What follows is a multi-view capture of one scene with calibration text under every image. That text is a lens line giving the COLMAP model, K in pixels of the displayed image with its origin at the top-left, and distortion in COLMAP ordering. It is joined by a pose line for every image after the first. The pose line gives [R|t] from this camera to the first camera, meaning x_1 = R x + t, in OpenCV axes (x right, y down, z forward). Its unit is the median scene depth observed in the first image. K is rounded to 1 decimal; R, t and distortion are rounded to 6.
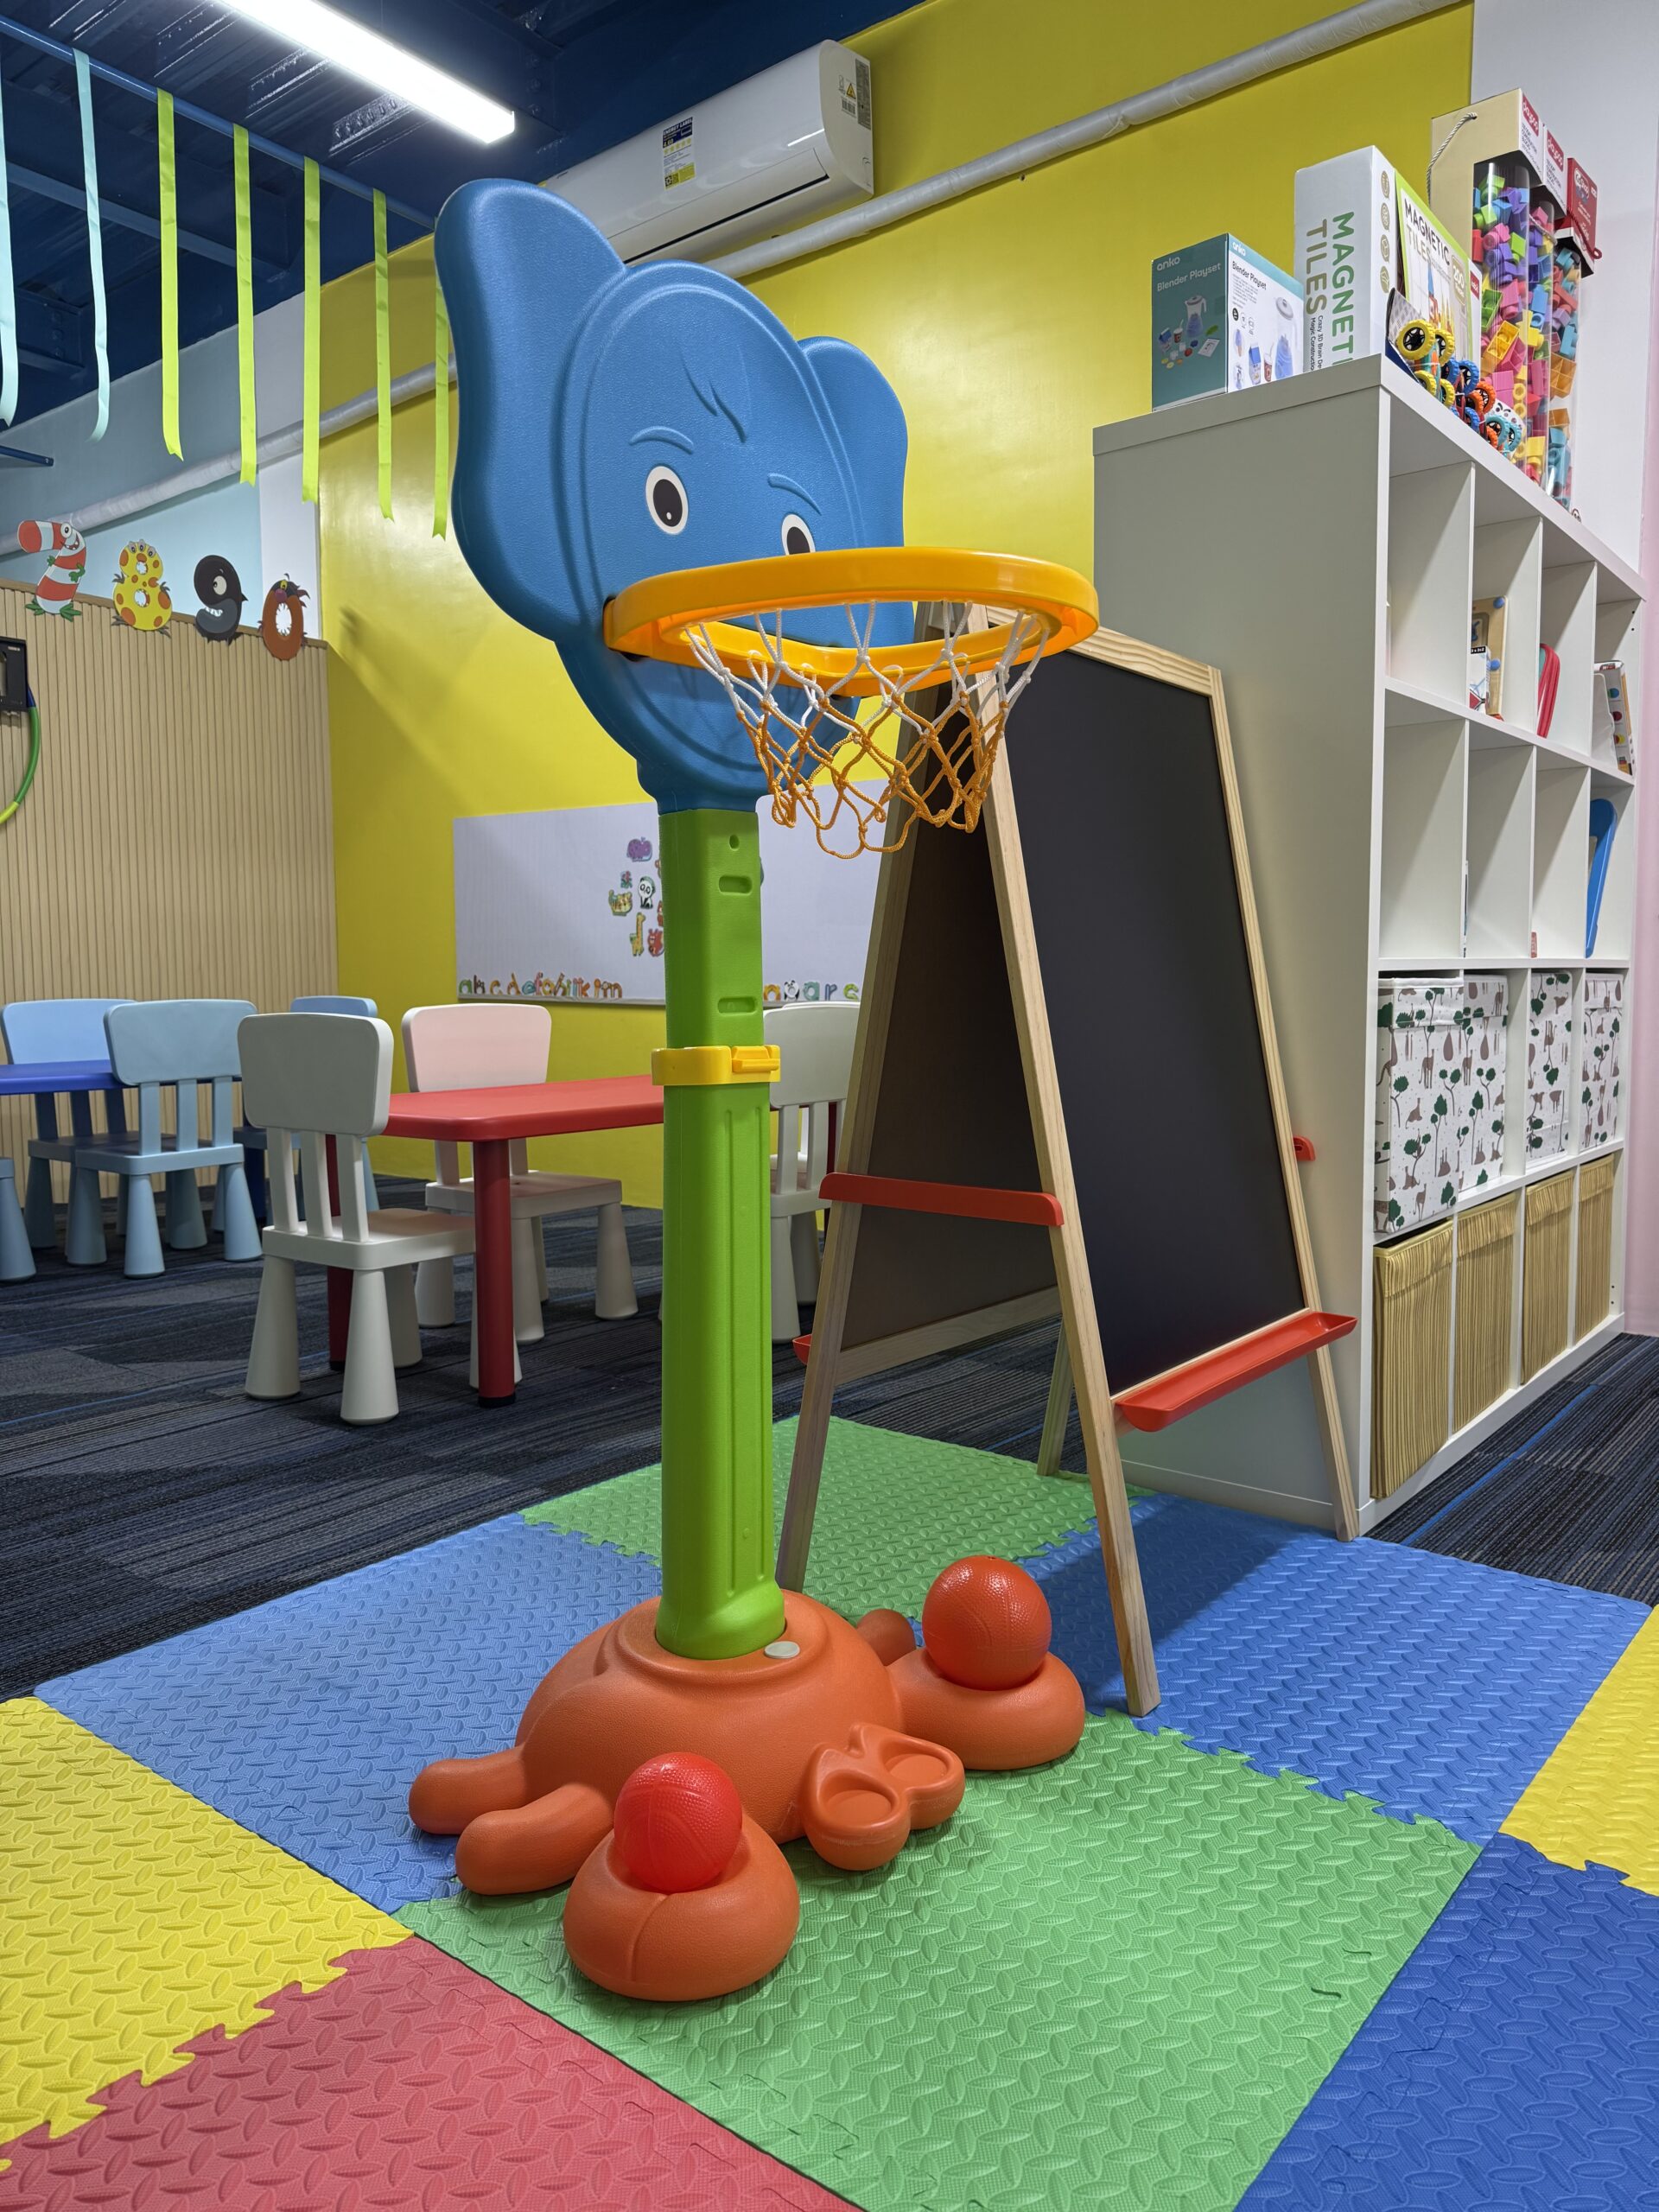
lens RADIAL K [[1570.6, 0, 831.2], [0, 1570.6, 1108.9], [0, 0, 1]] dist [0.043290, -0.033602]
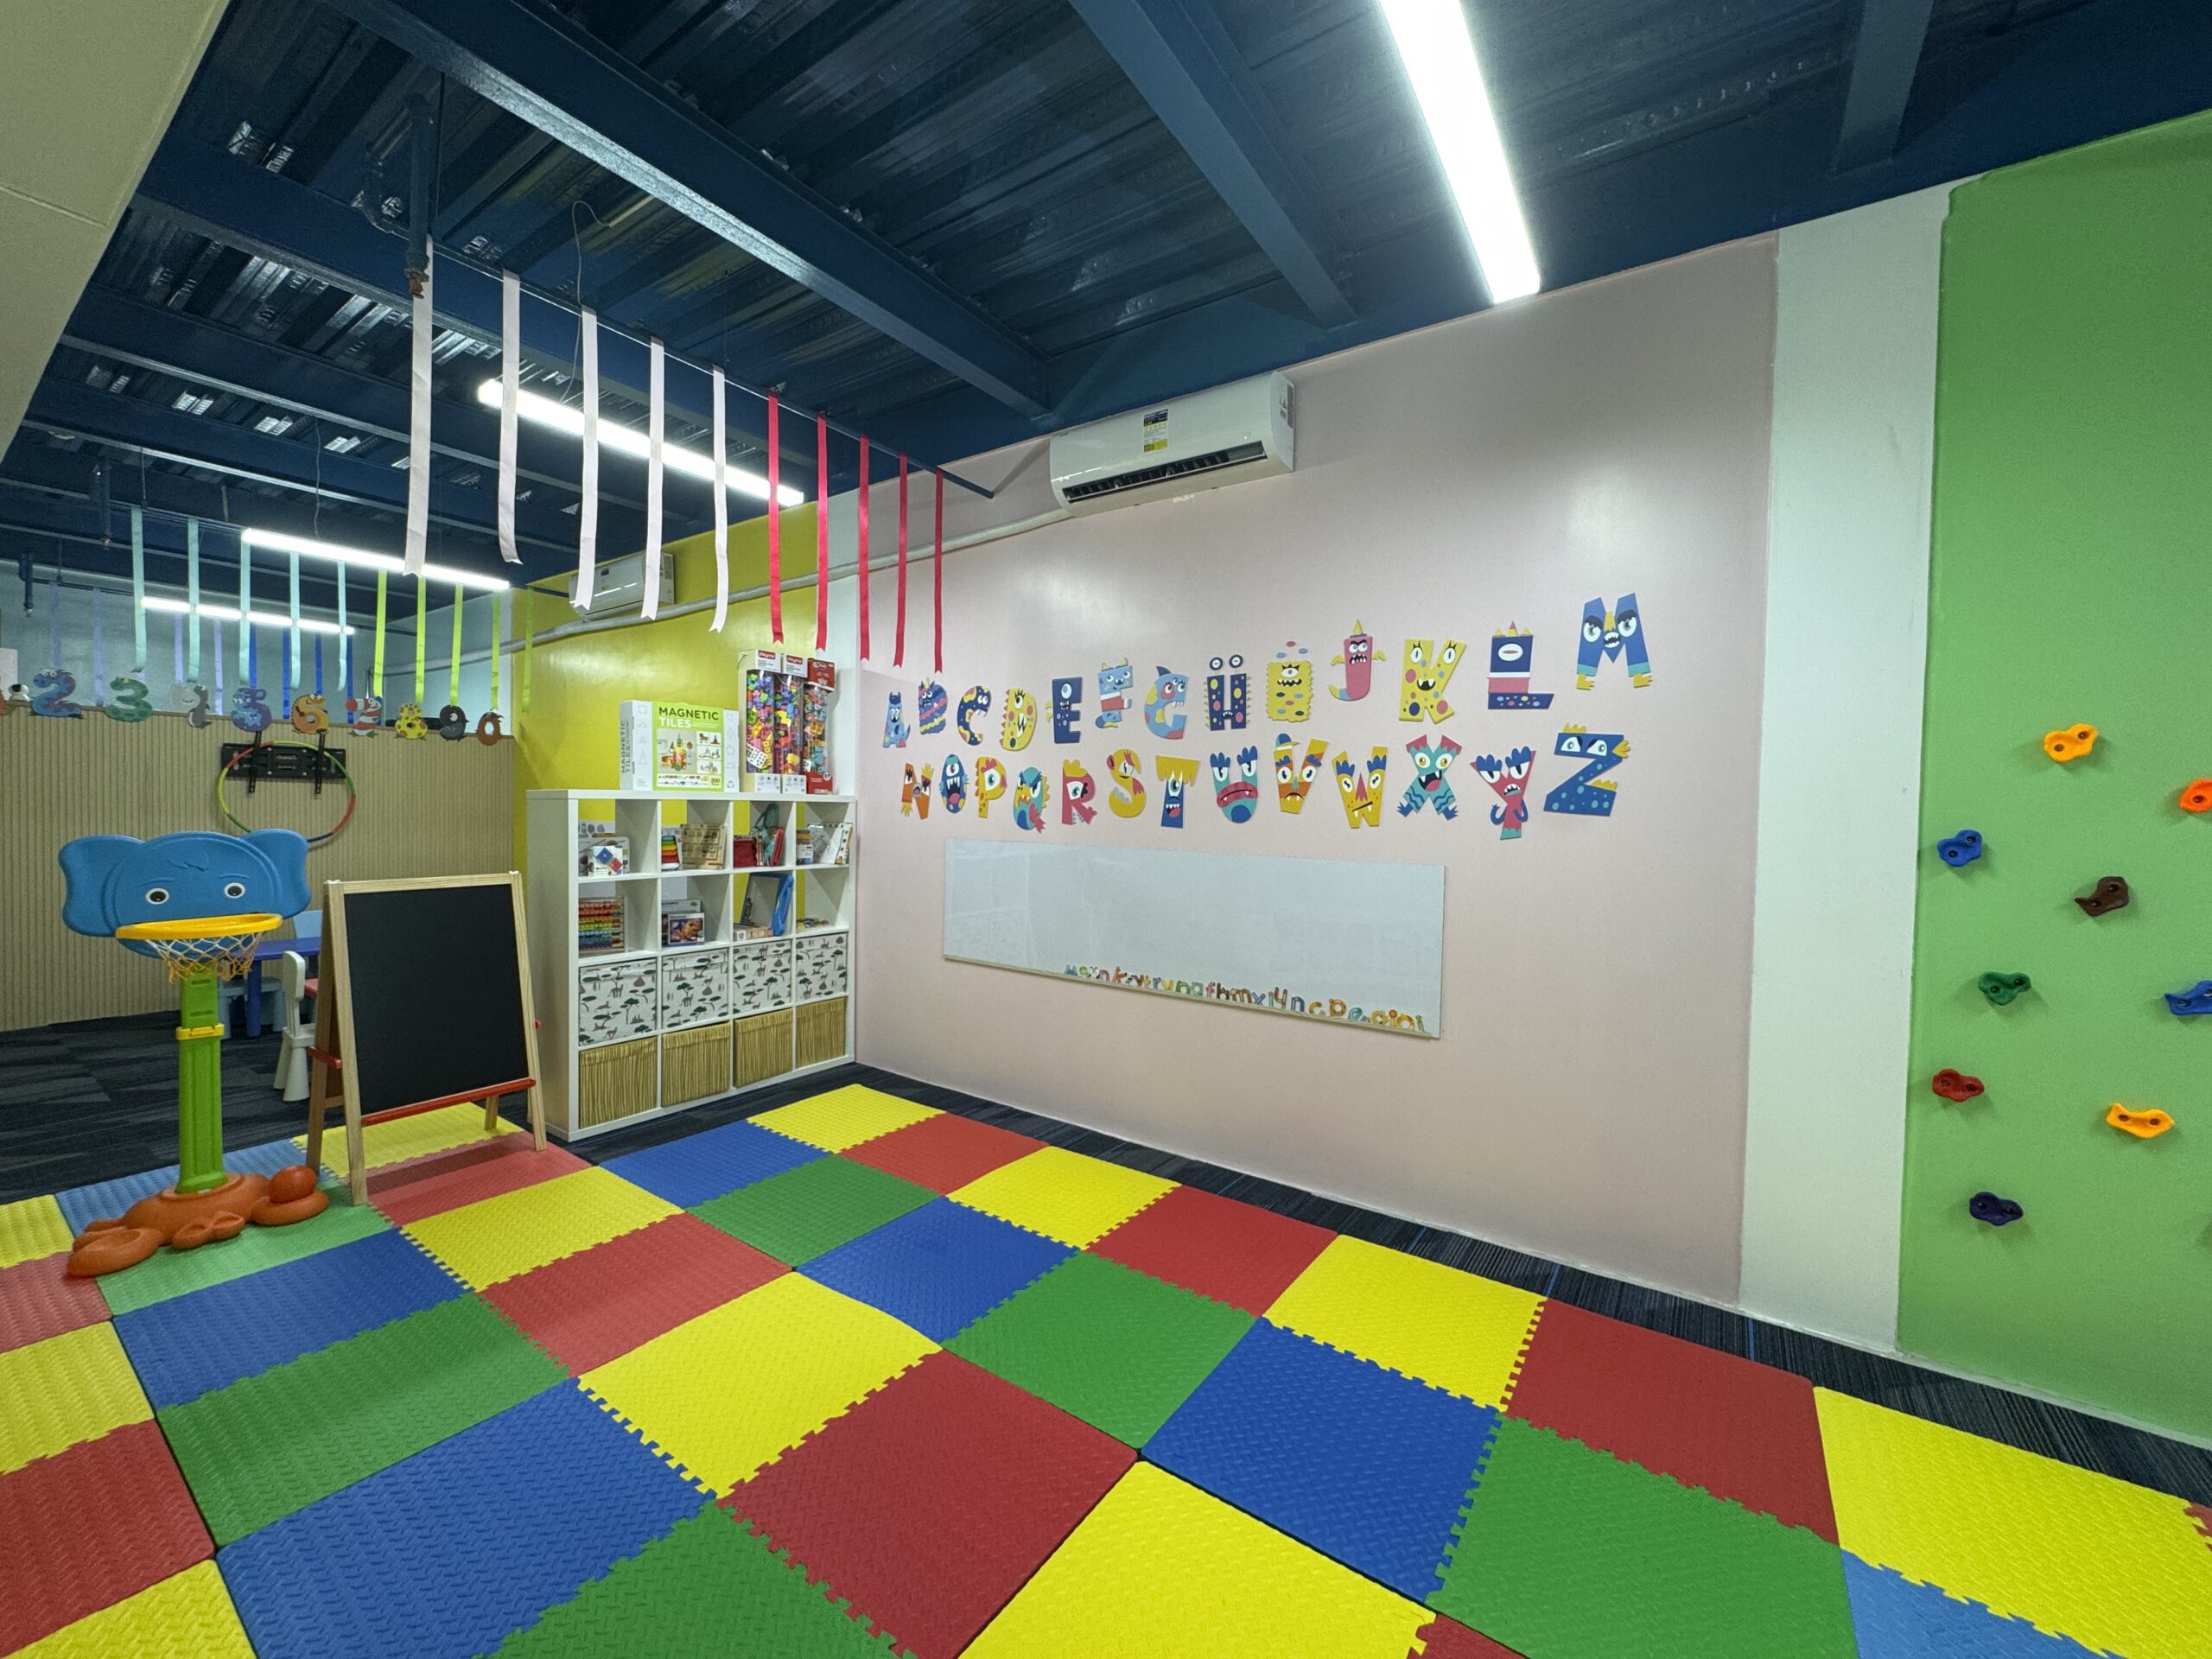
lens RADIAL K [[887.9, 0, 1096.4], [0, 887.9, 819.0], [0, 0, 1]] dist [0.013882, -0.000977]
pose [[0.998619, 0.021123, 0.048099, 0.537935], [-0.017705, 0.997361, -0.070414, -0.115149], [-0.049460, 0.069465, 0.996358, -0.372024]]
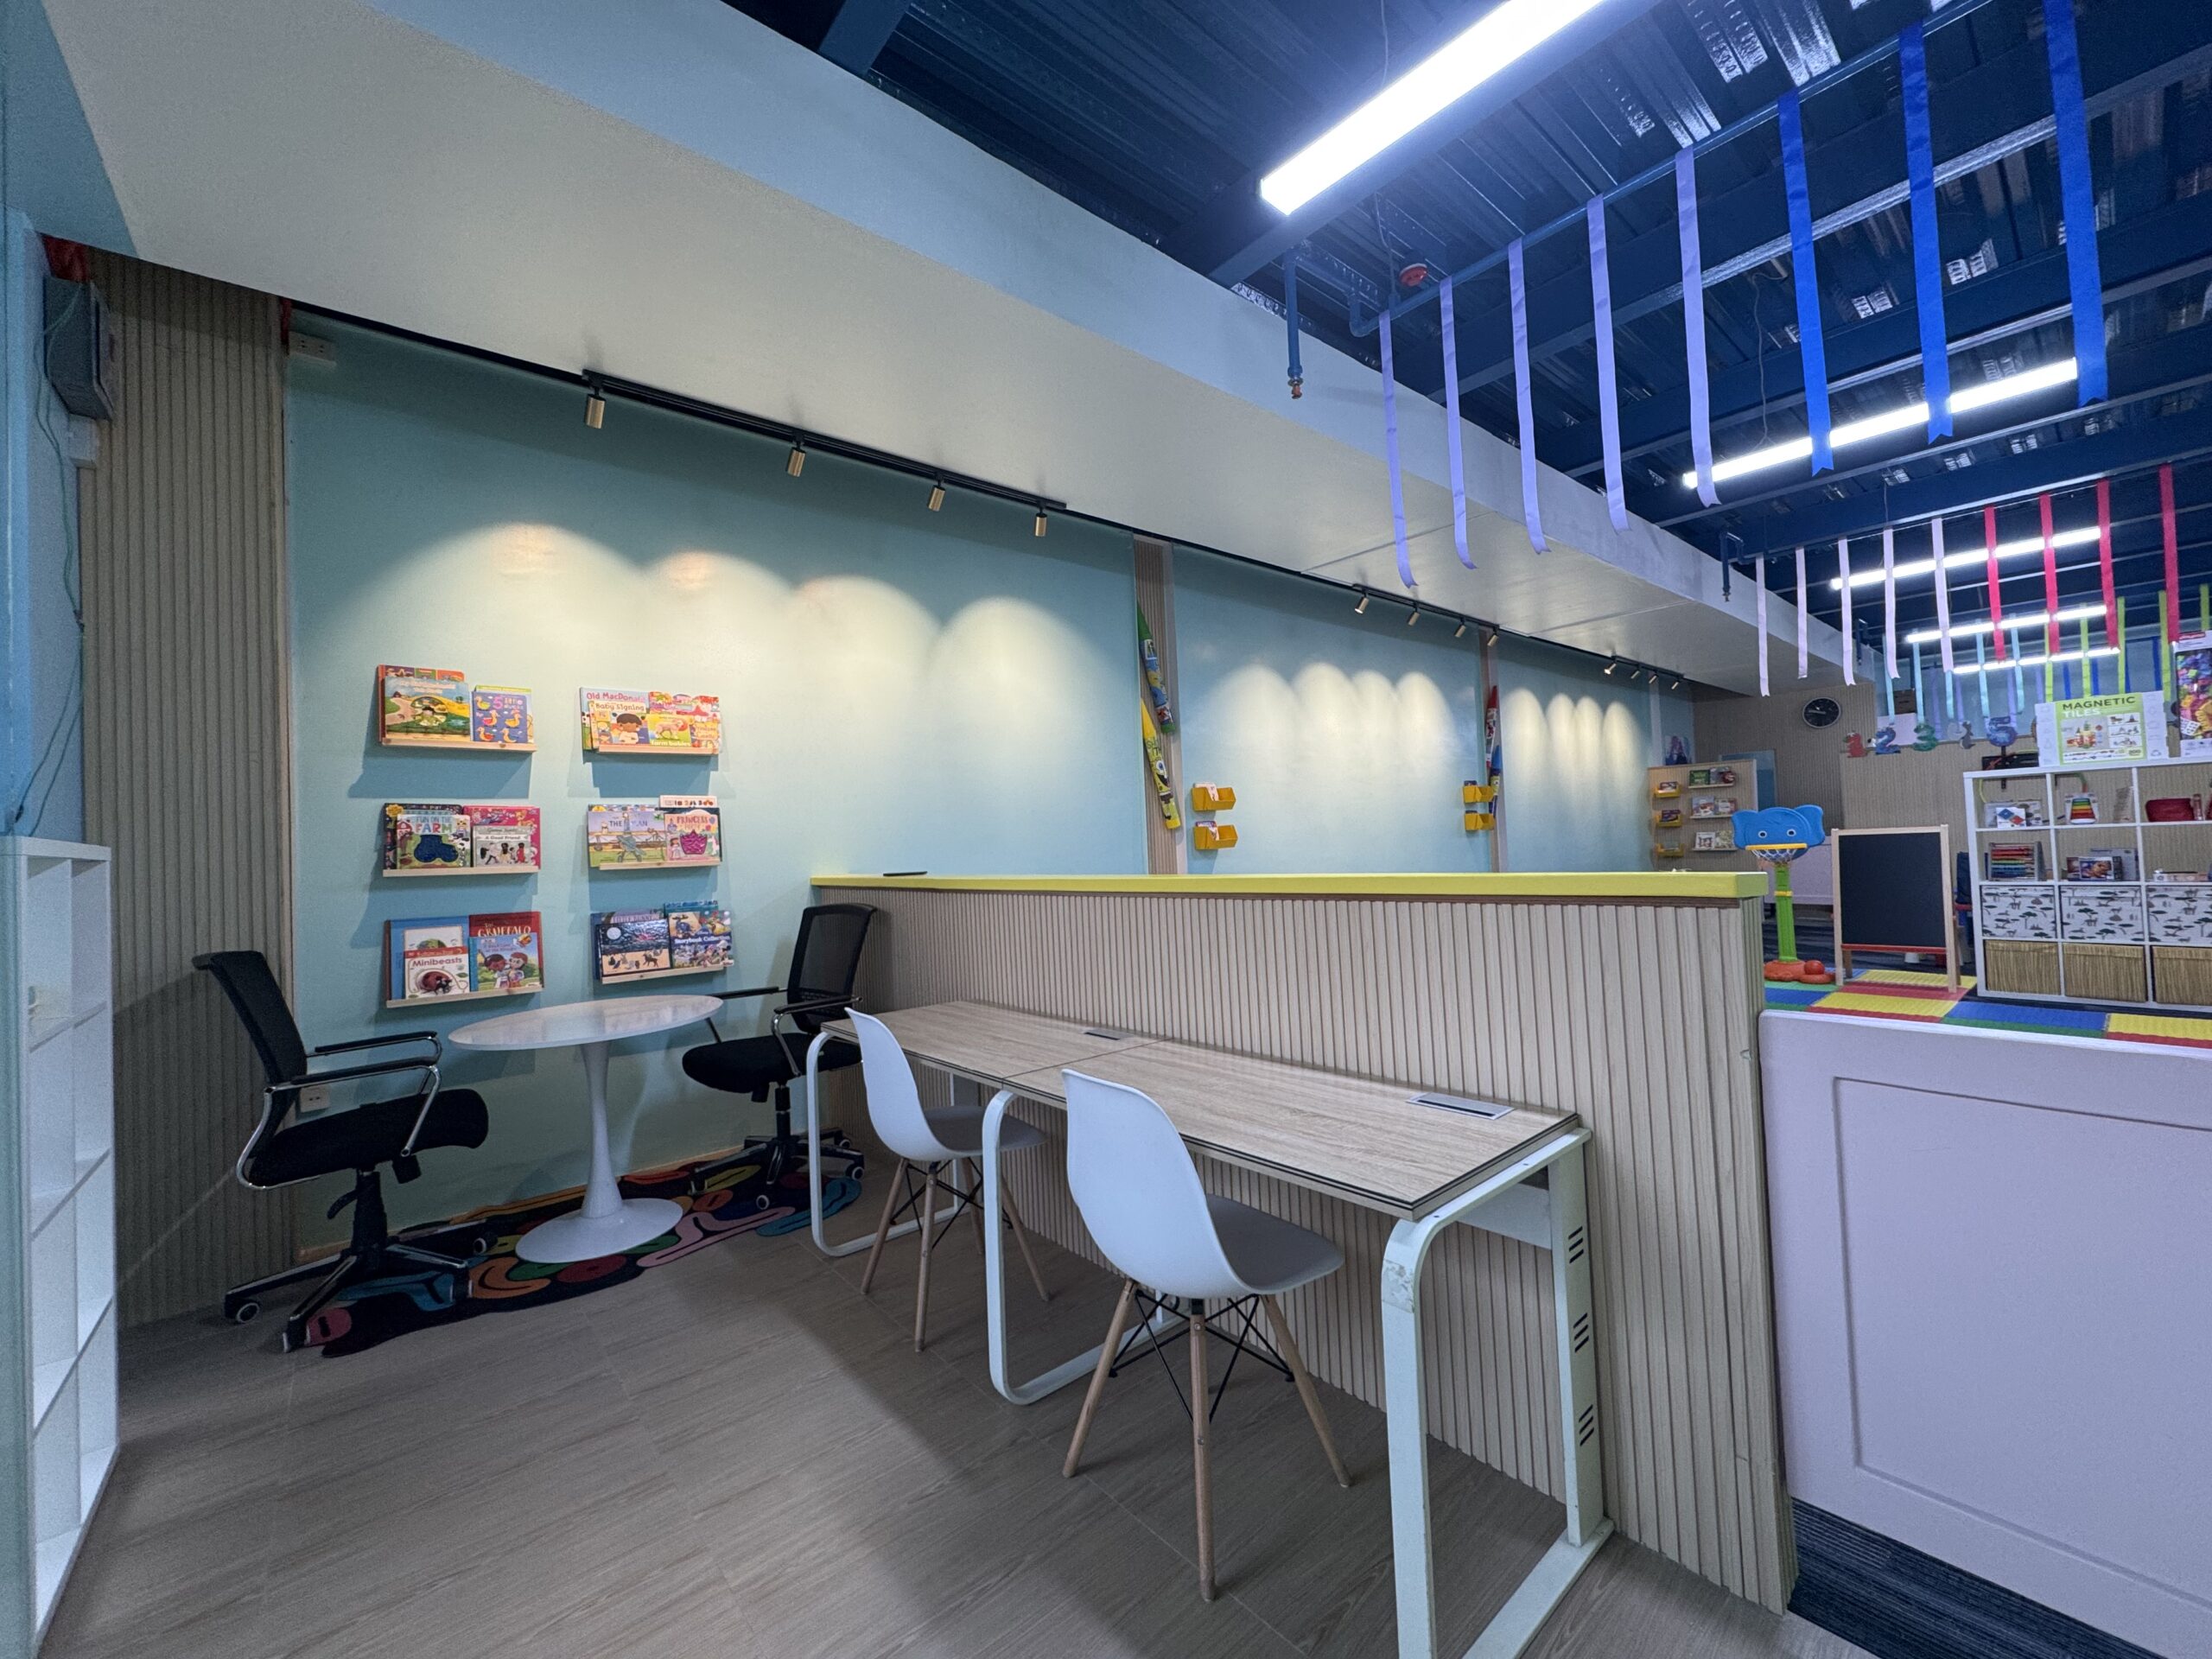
lens RADIAL K [[887.9, 0, 1115.7], [0, 887.9, 831.8], [0, 0, 1]] dist [0.013882, -0.000977]
pose [[-0.178853, -0.008746, -0.983837, 1.485929], [-0.038642, 0.999251, -0.001859, -0.061783], [0.983117, 0.037685, -0.179058, -0.496710]]
